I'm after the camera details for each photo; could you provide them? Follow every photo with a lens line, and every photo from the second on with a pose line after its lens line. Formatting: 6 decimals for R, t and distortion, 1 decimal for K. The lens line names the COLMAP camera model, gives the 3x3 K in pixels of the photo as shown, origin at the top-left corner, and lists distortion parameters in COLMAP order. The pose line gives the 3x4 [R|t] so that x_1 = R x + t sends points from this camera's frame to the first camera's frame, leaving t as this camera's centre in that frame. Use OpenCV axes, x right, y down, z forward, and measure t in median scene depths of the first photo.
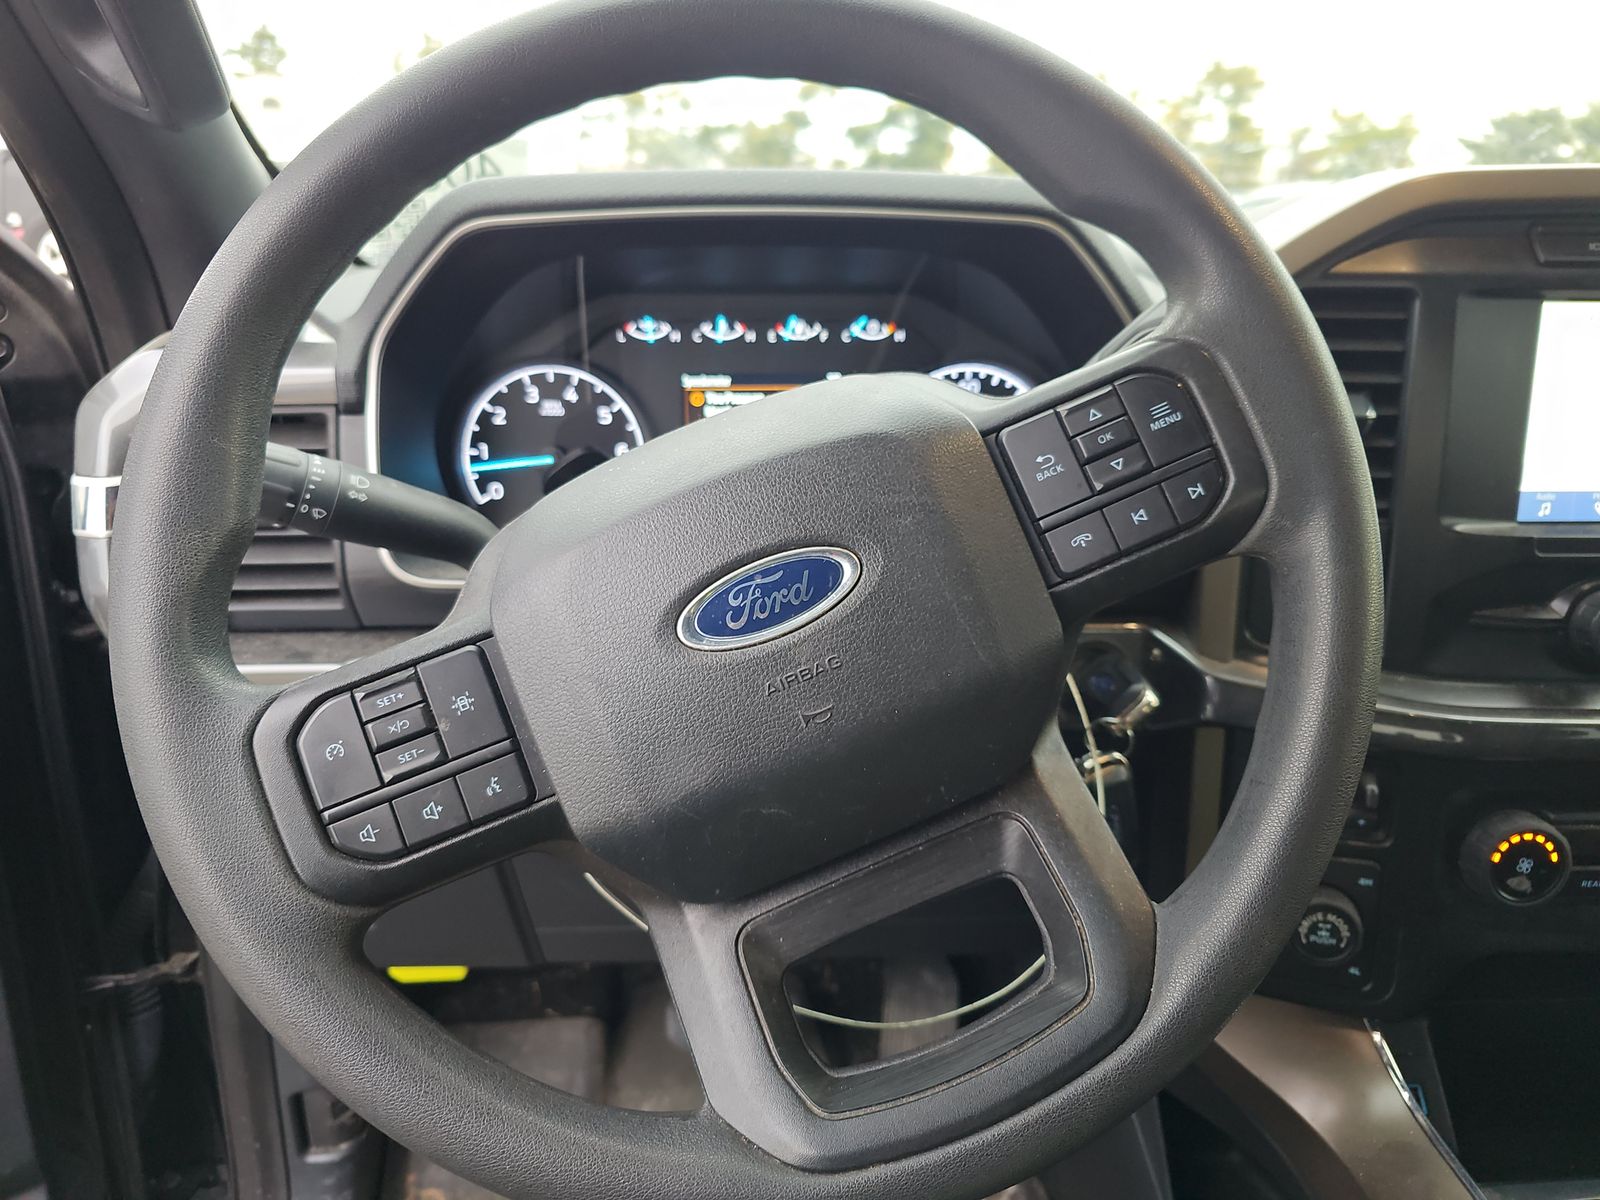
lens RADIAL K [[1079.5, 0, 800.0], [0, 1079.5, 600.0], [0, 0, 1]] dist [0.006882, -0.000345]
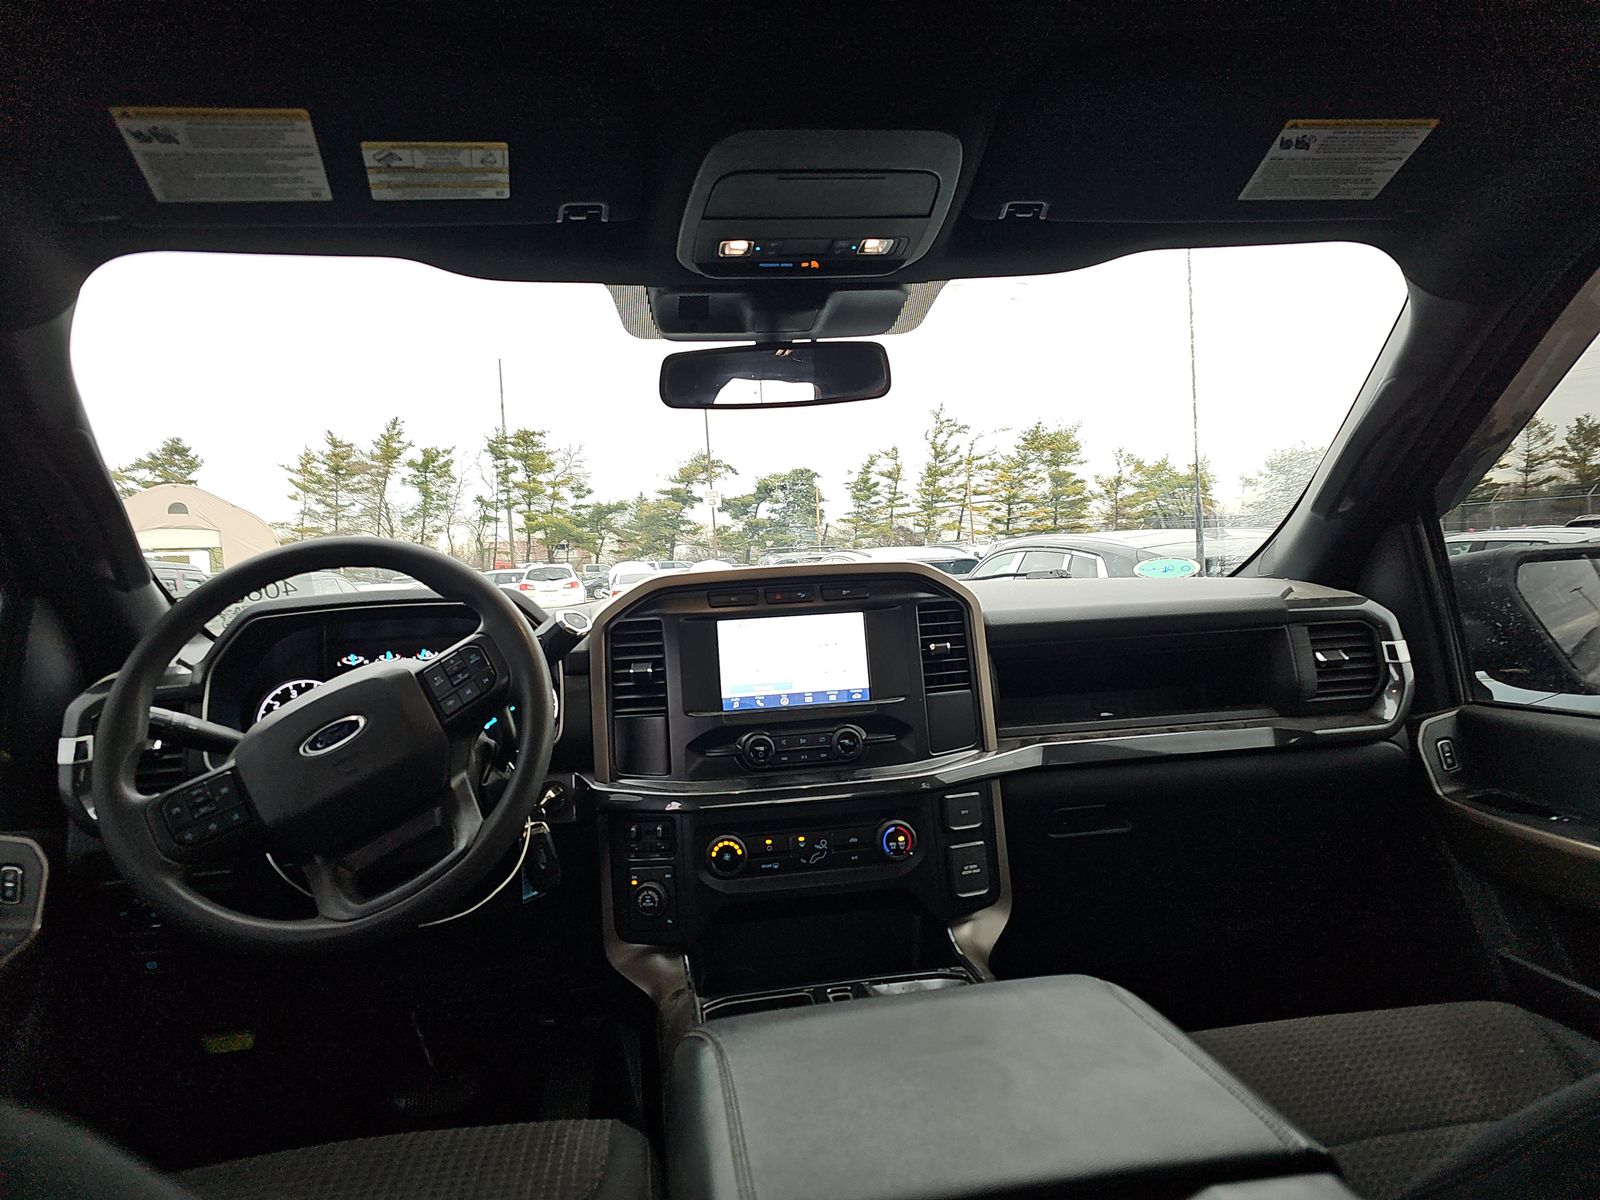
lens RADIAL K [[1048.7, 0, 800.0], [0, 1048.7, 600.0], [0, 0, 1]] dist [0.030355, 0.000025]
pose [[0.992427, -0.064309, 0.104657, 0.625586], [0.093745, 0.947085, -0.306989, 0.427199], [-0.079377, 0.314475, 0.945941, -1.277000]]
